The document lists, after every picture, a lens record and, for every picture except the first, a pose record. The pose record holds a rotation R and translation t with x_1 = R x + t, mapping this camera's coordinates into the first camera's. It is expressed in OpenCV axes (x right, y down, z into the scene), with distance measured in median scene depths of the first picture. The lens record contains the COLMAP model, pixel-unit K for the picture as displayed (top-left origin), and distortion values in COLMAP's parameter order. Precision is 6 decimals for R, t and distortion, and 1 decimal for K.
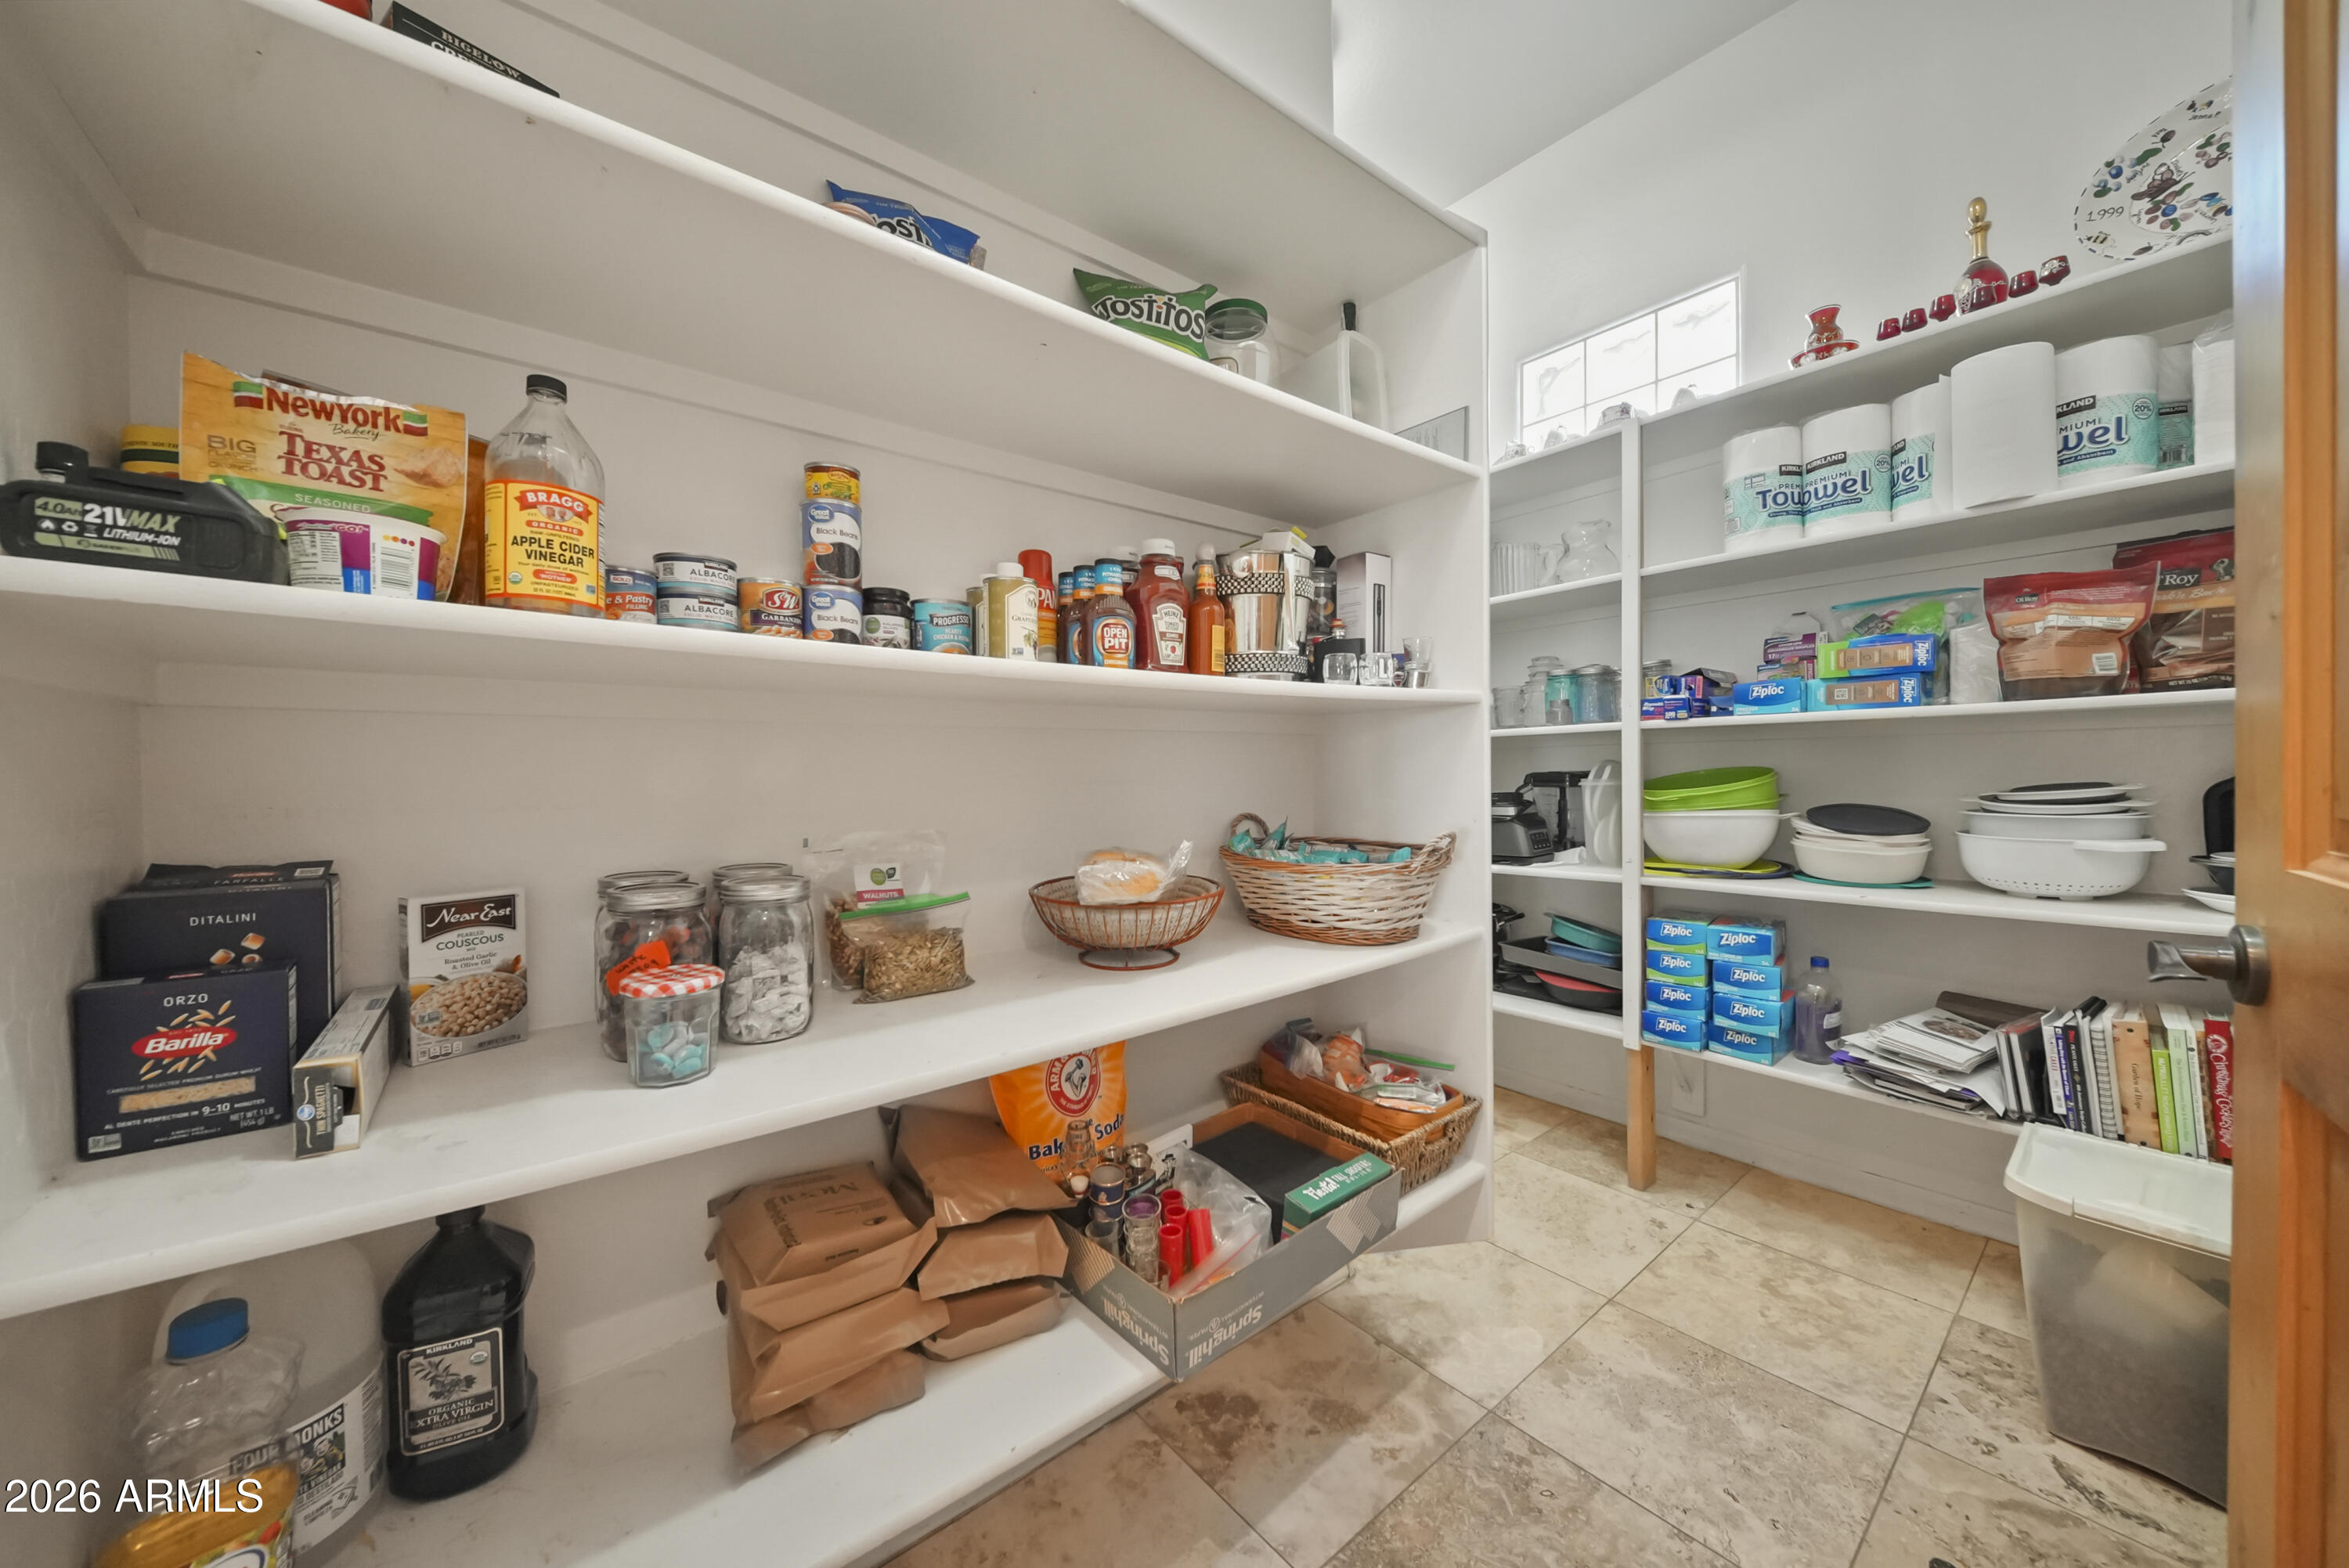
lens RADIAL K [[837.2, 0, 1136.5], [0, 837.2, 775.9], [0, 0, 1]] dist [0.008323, -0.006873]
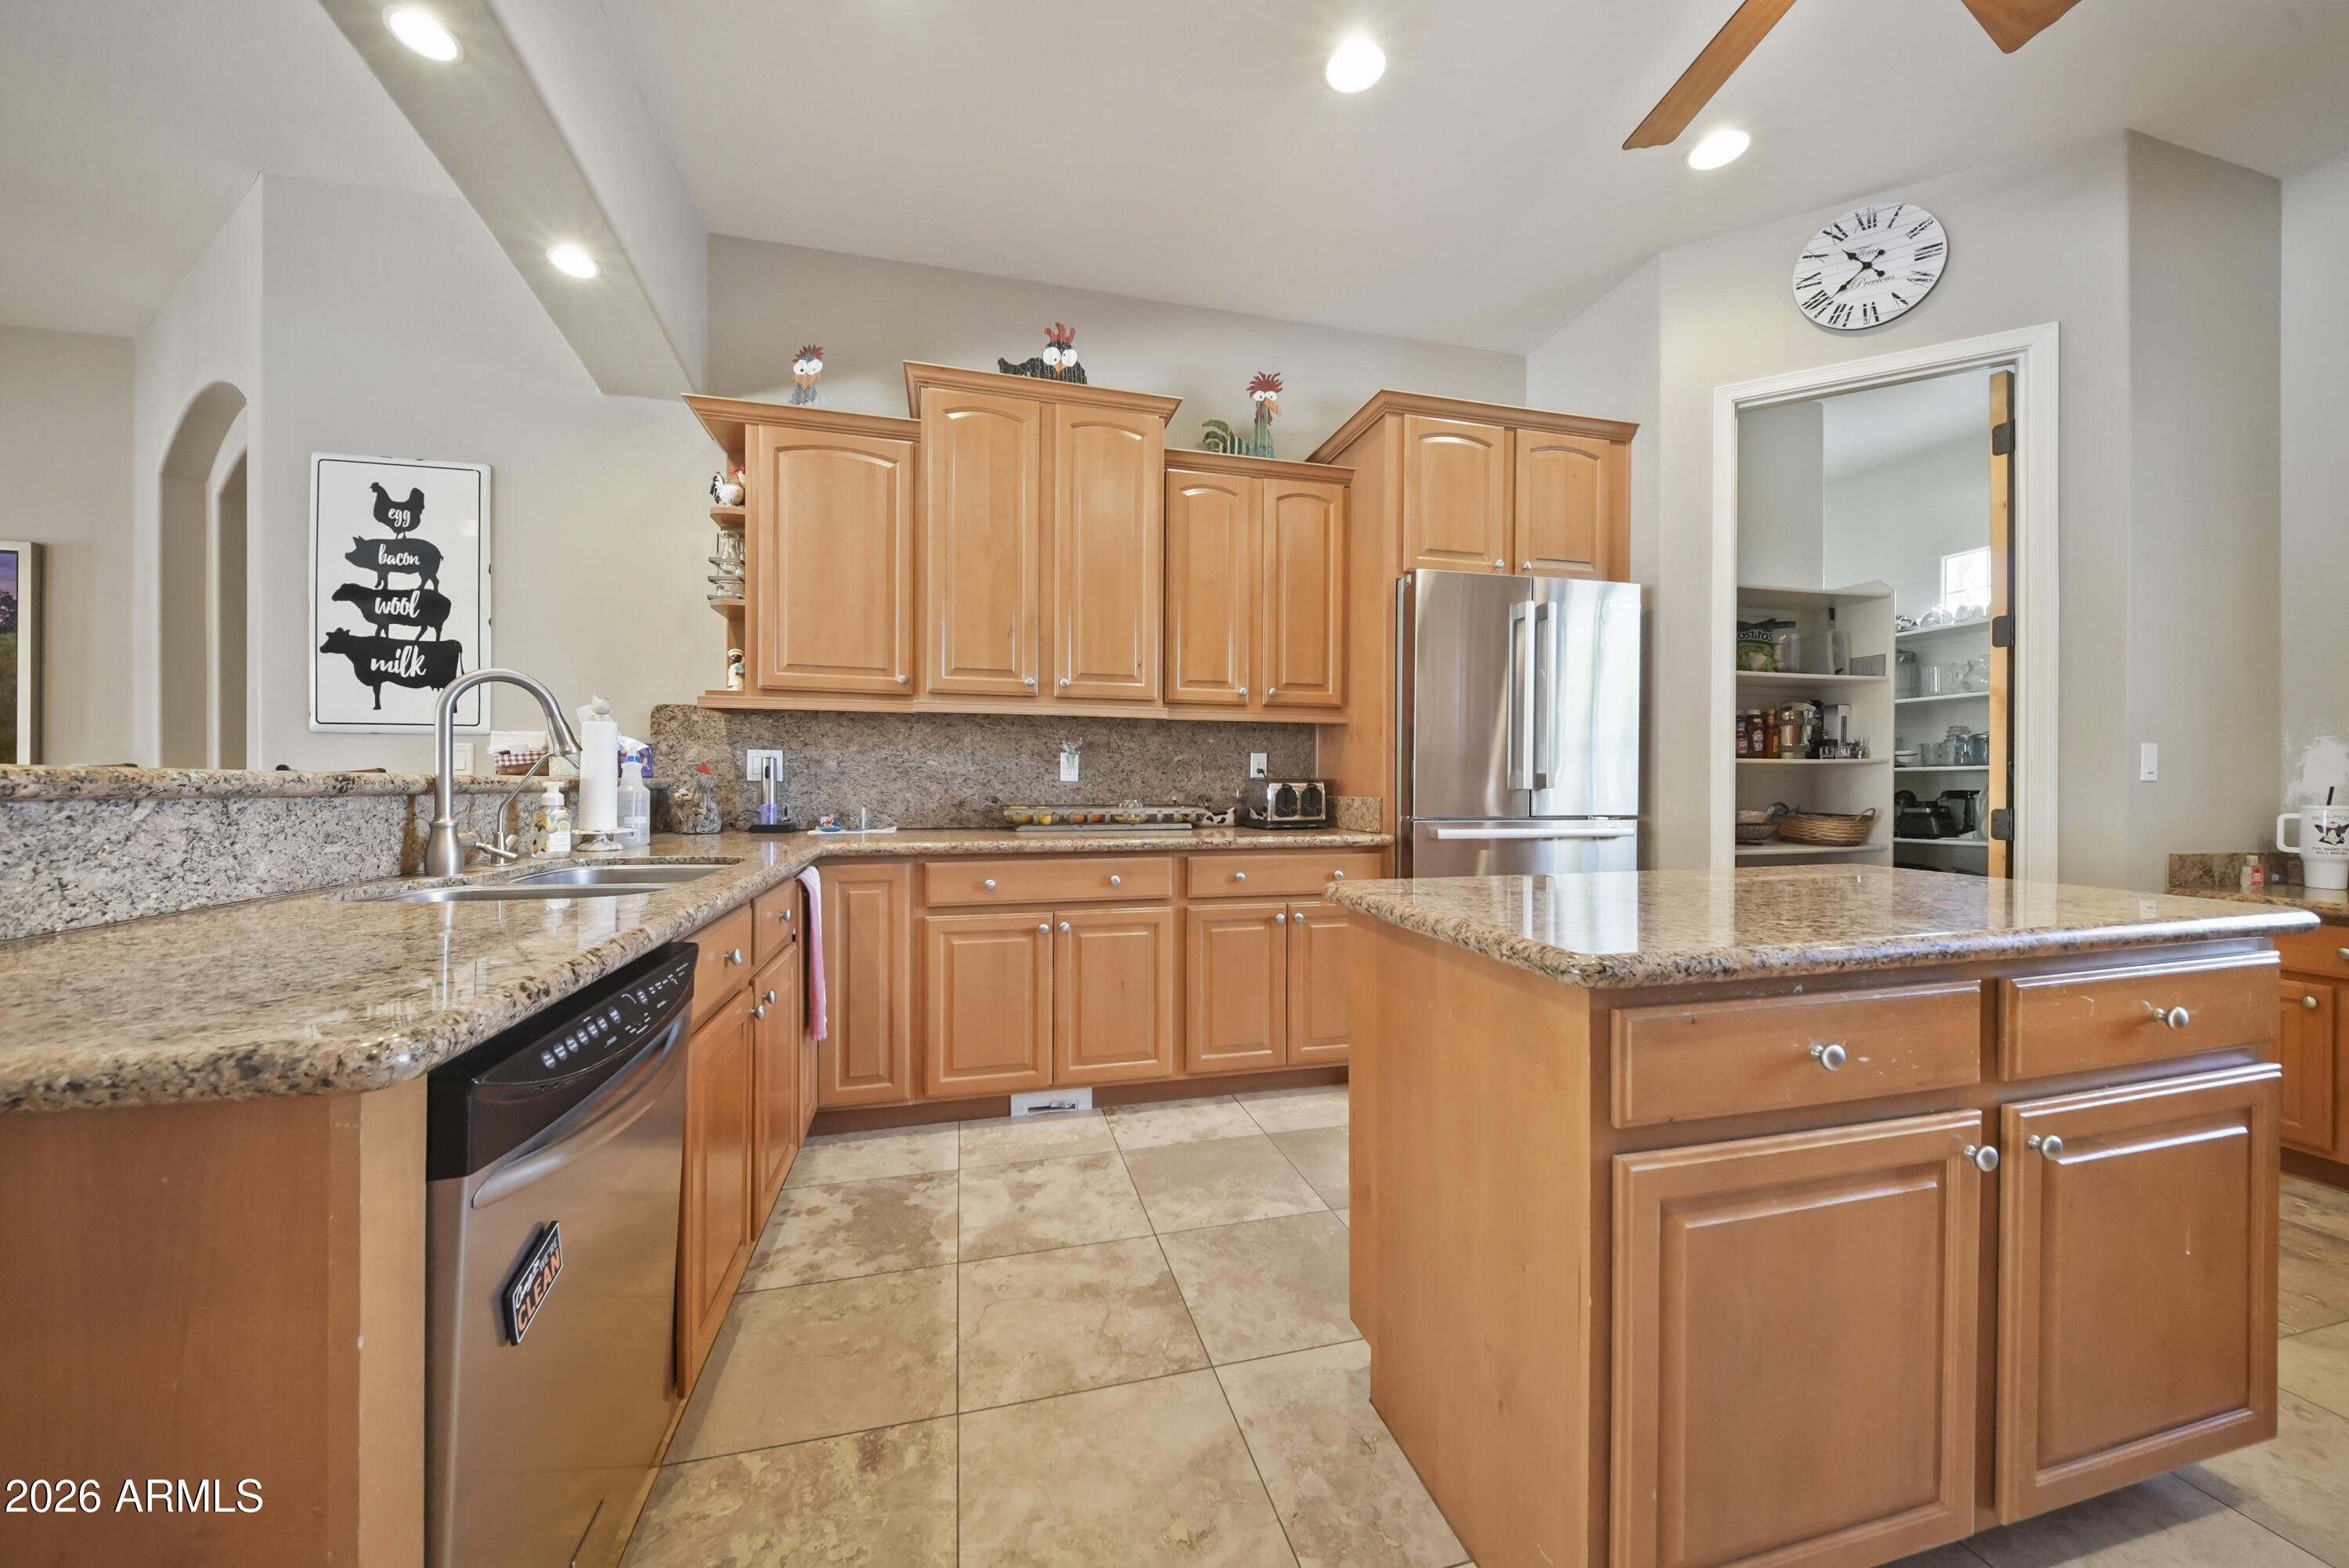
lens RADIAL K [[837.2, 0, 1136.5], [0, 837.2, 775.9], [0, 0, 1]] dist [0.008323, -0.006873]
pose [[0.916111, 0.017313, -0.400550, -0.719191], [-0.021901, 0.999736, -0.006878, 0.026341], [0.400325, 0.015074, 0.916249, -2.410332]]
